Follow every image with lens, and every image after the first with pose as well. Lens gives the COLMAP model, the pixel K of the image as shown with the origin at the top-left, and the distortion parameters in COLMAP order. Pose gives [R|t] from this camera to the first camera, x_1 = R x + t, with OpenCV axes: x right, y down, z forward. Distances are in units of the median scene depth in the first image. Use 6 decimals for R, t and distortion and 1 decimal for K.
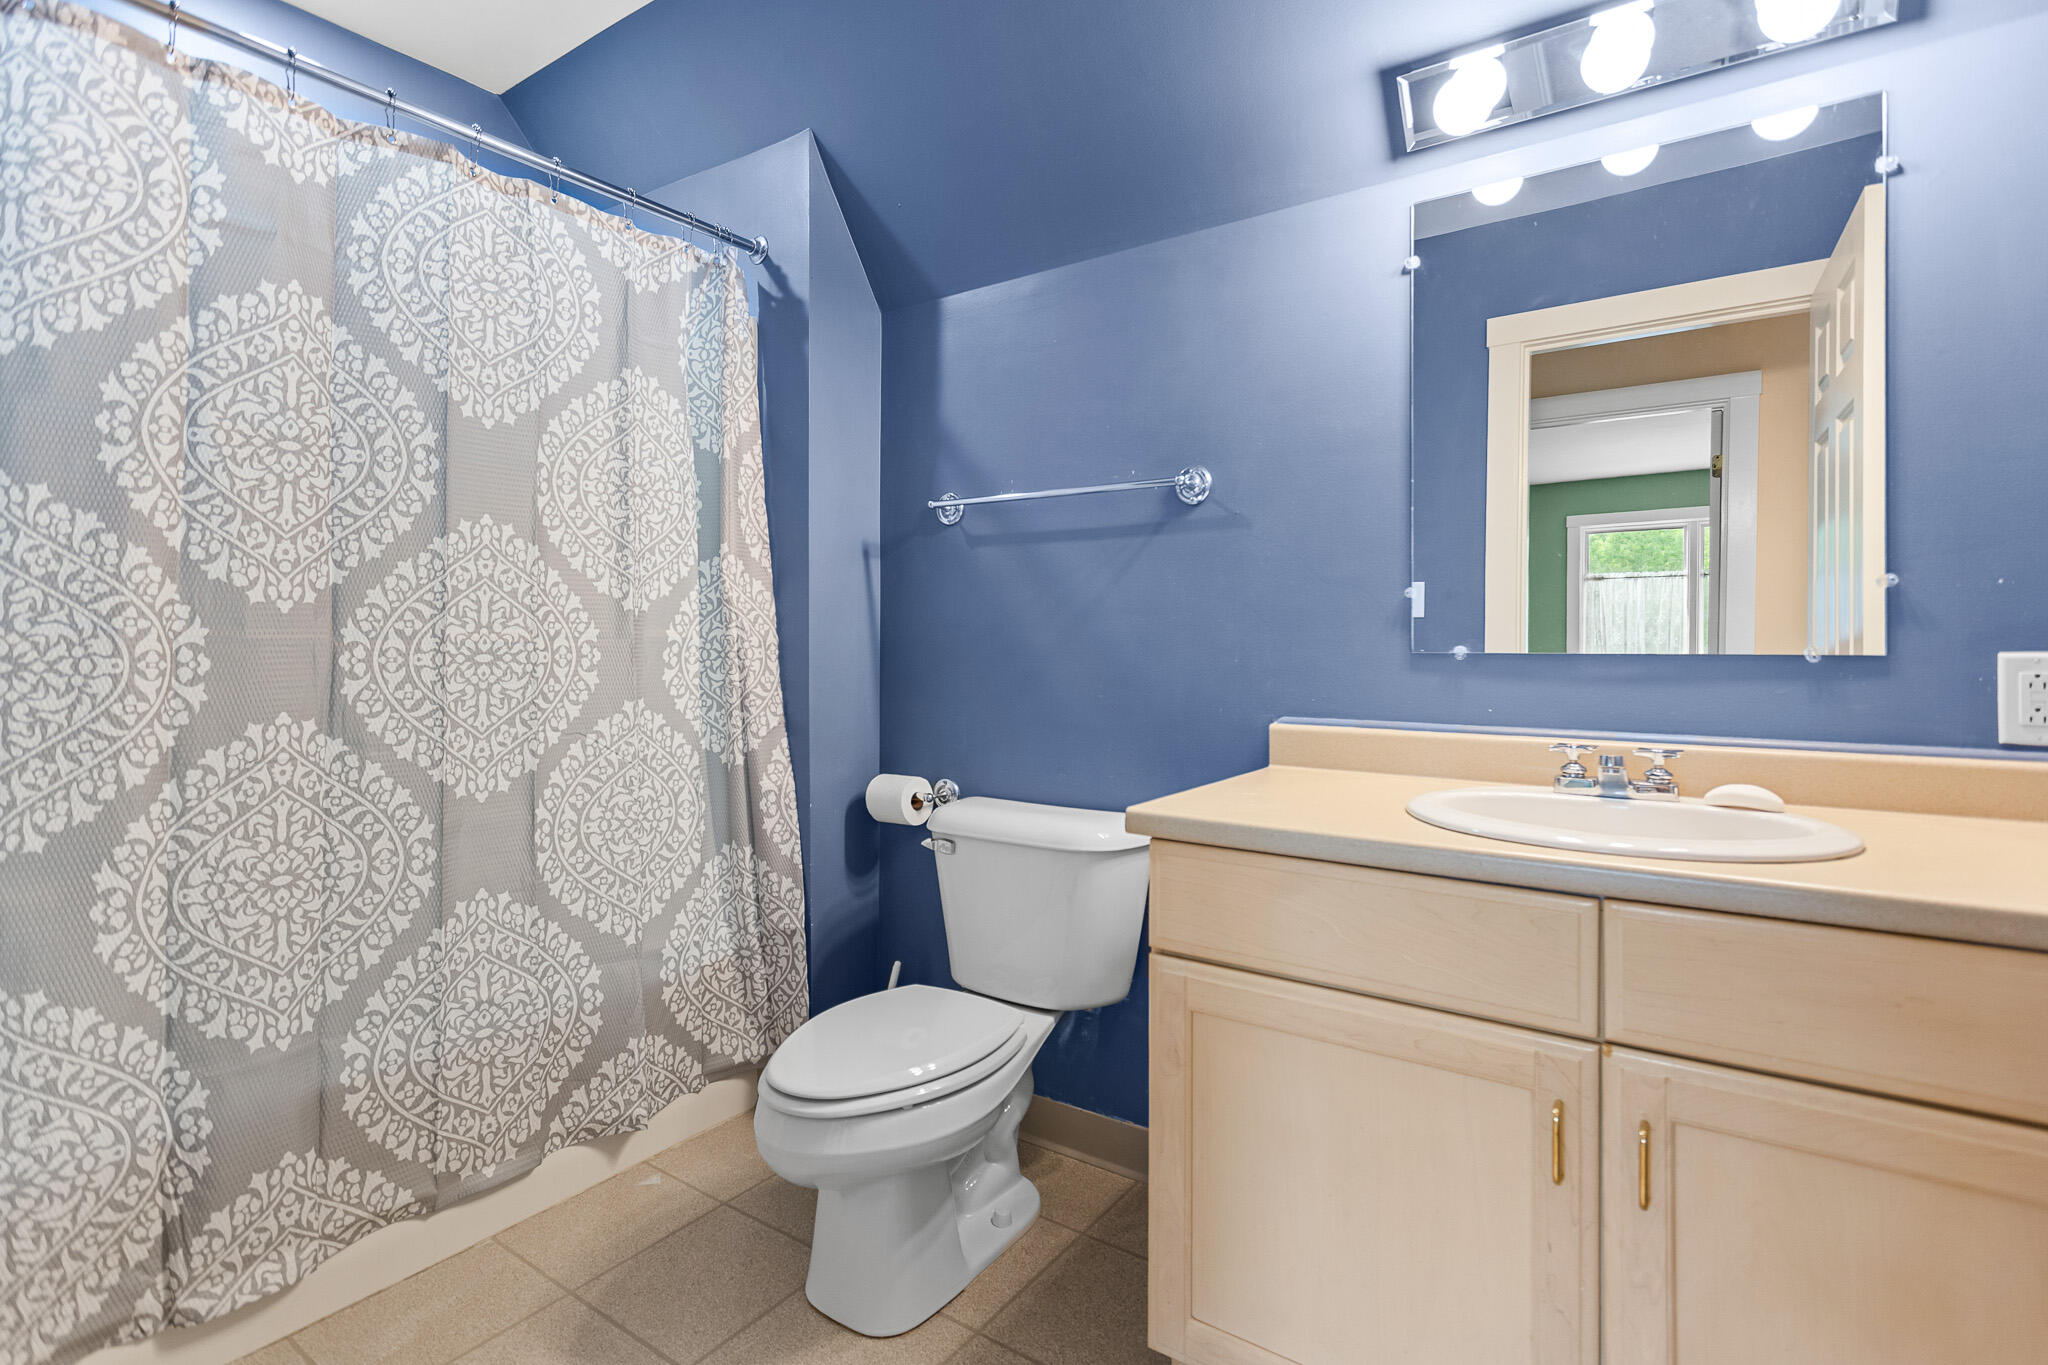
lens RADIAL K [[986.7, 0, 1026.5], [0, 986.7, 639.2], [0, 0, 1]] dist [0.001940, 0.001742]
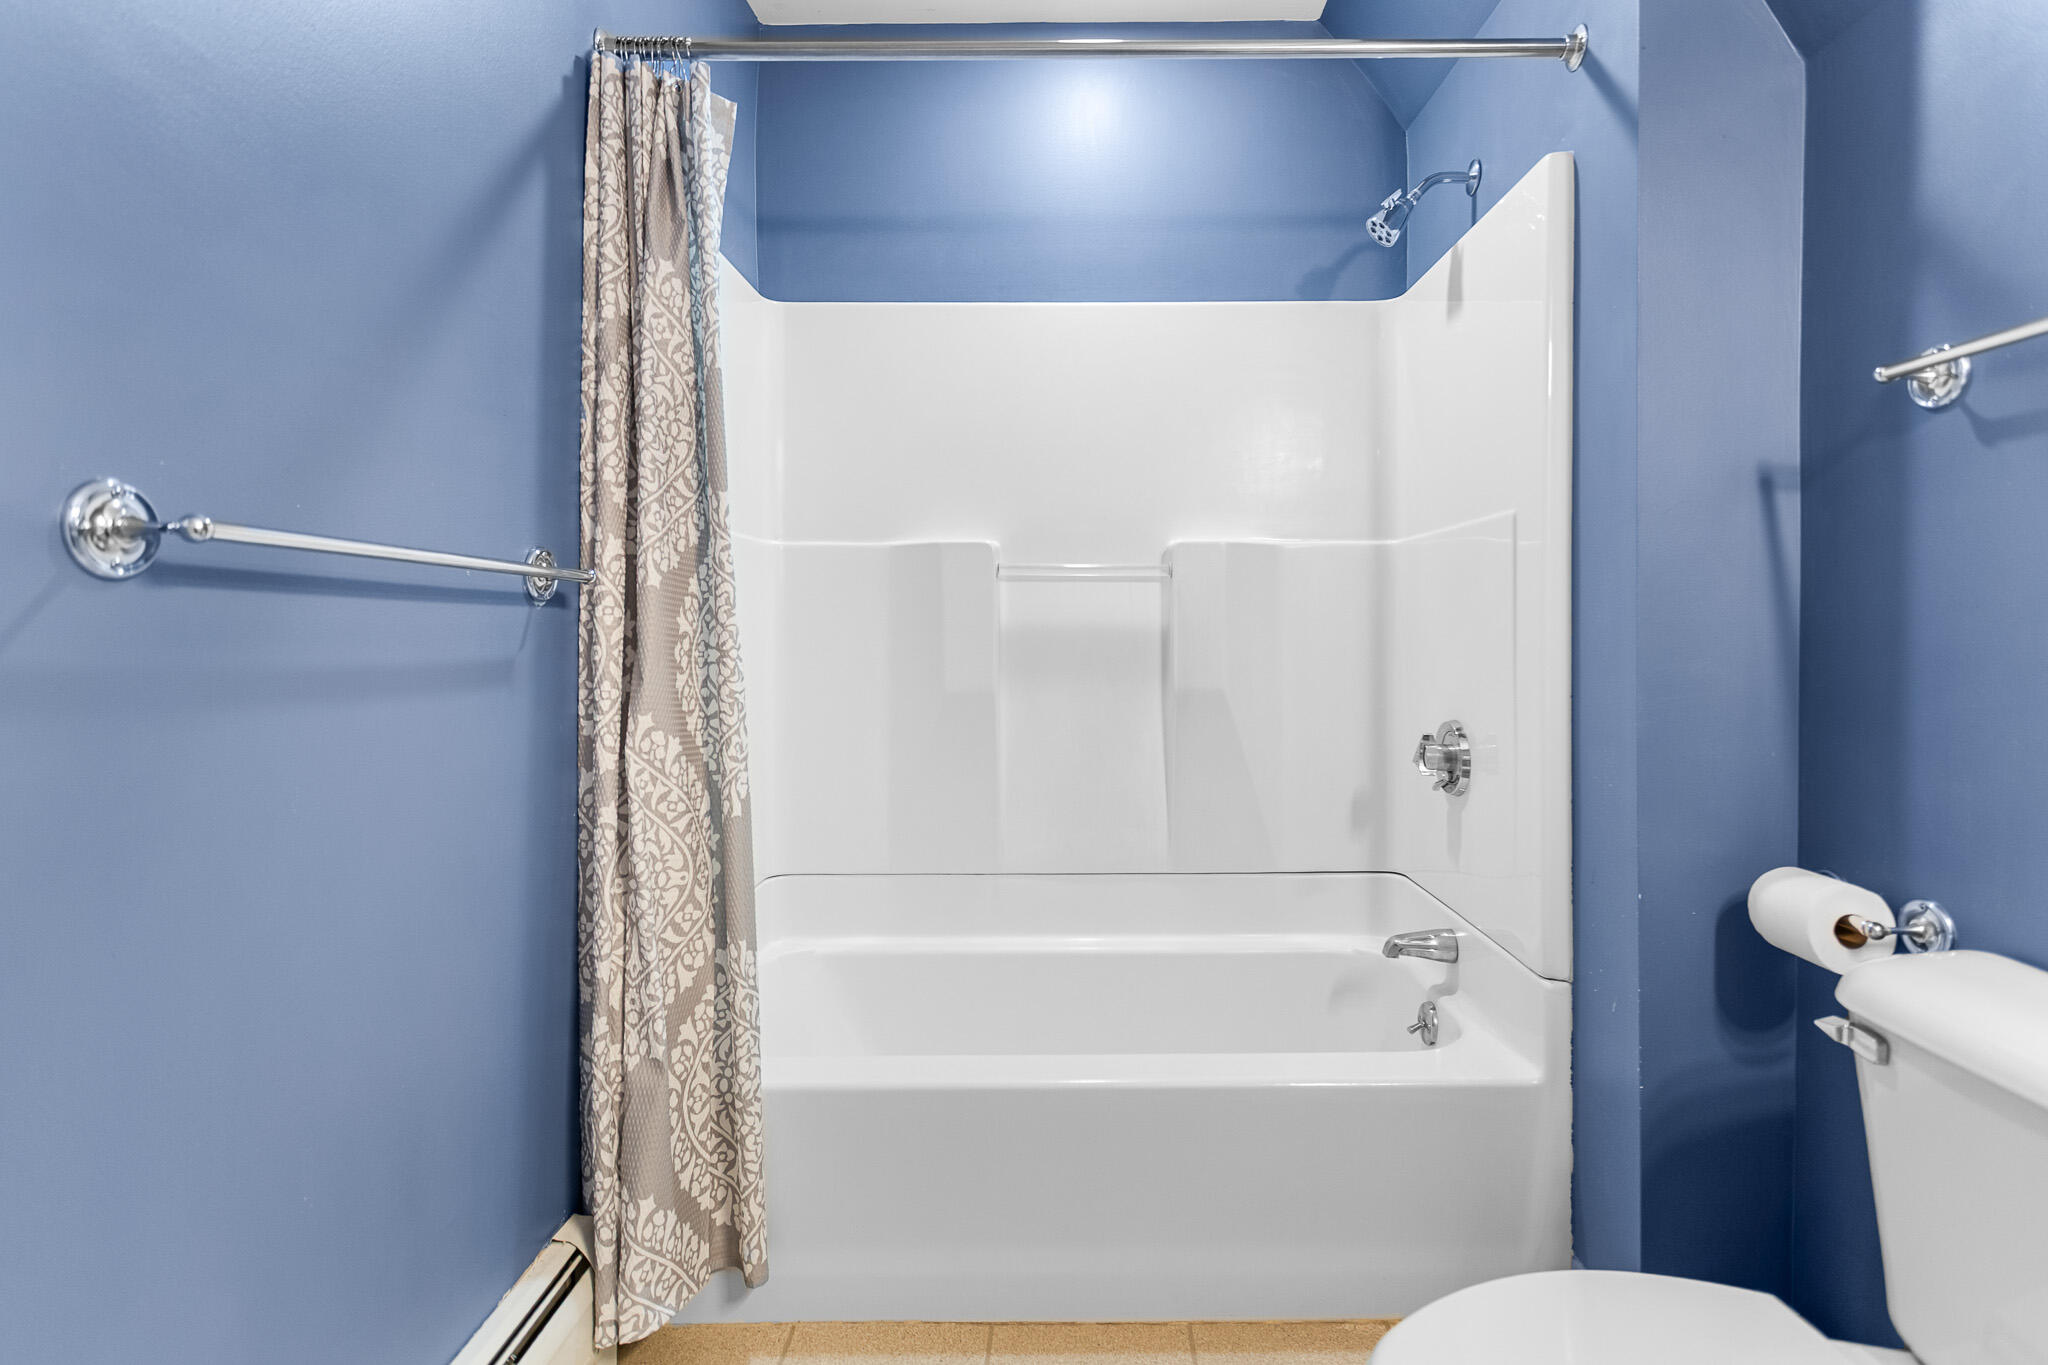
lens RADIAL K [[986.7, 0, 1026.5], [0, 986.7, 639.2], [0, 0, 1]] dist [0.001940, 0.001742]
pose [[0.533757, 0.012989, -0.845538, 0.208338], [-0.005791, 0.999915, 0.011705, 0.000872], [0.845618, -0.001351, 0.533787, 0.663759]]
